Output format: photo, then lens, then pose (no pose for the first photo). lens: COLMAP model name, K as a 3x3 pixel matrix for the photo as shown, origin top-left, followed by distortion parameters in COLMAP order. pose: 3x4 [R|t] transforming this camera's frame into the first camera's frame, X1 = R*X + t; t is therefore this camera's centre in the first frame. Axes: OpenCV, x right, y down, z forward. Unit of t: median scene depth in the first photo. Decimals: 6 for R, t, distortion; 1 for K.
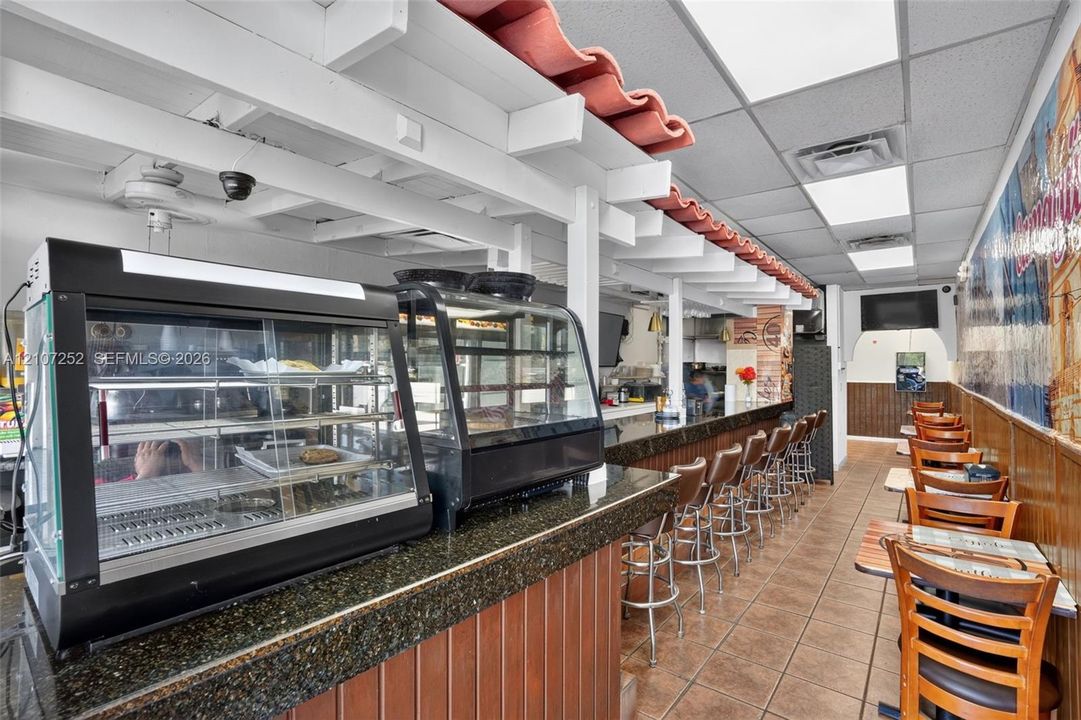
lens RADIAL K [[494.2, 0, 542.3], [0, 494.2, 355.0], [0, 0, 1]] dist [-0.021087, 0.000668]
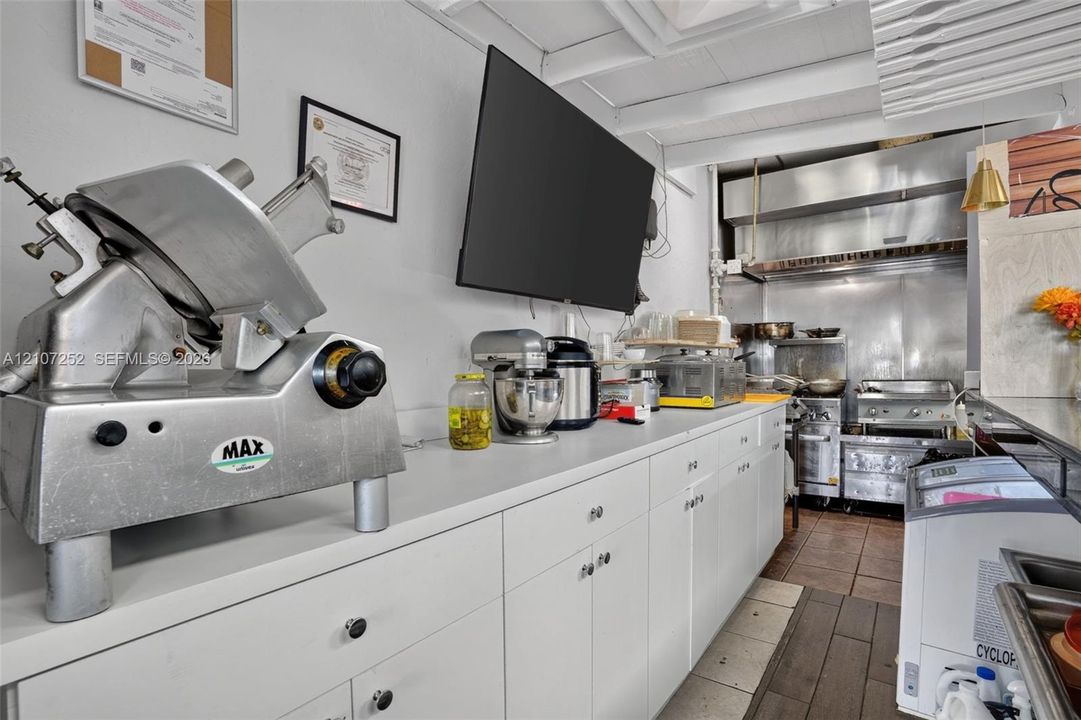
lens RADIAL K [[504.9, 0, 530.8], [0, 504.9, 358.3], [0, 0, 1]] dist [-0.042610, 0.011305]
pose [[0.998962, -0.025055, 0.038053, 0.064164], [0.024728, 0.999653, 0.009044, 0.057206], [-0.038266, -0.008094, 0.999235, 0.689358]]
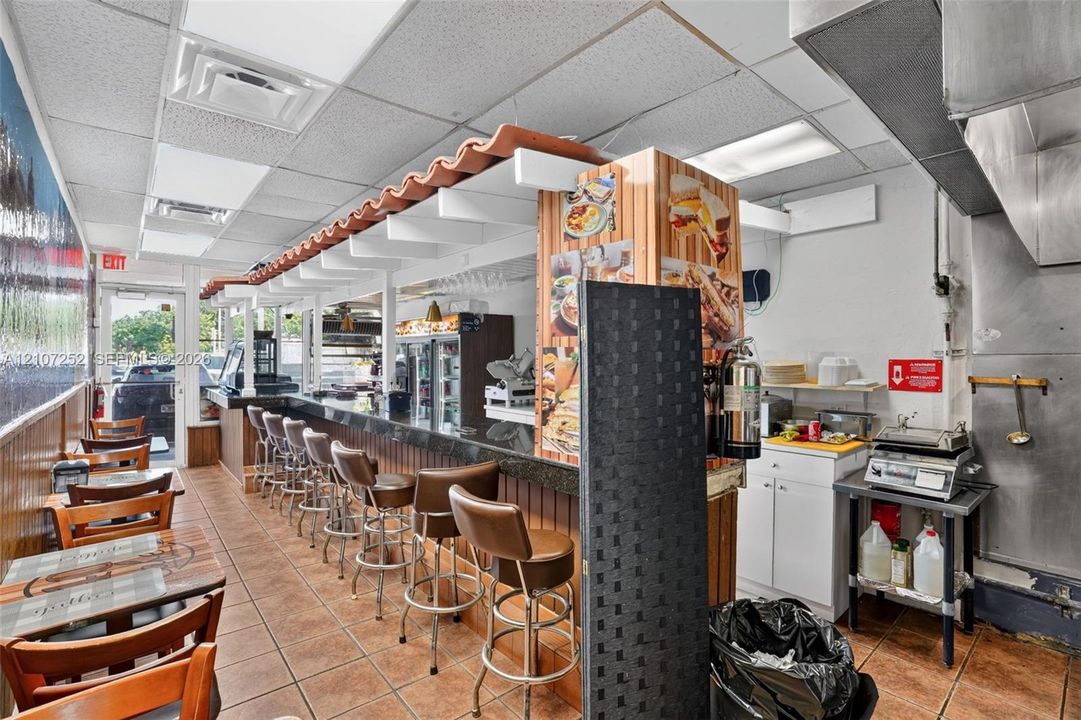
lens RADIAL K [[504.9, 0, 530.8], [0, 504.9, 358.3], [0, 0, 1]] dist [-0.042610, 0.011305]
pose [[-0.207437, -0.004822, -0.978236, 0.811935], [0.015491, 0.999846, -0.008214, 0.023057], [0.978126, -0.016858, -0.207331, 1.008412]]
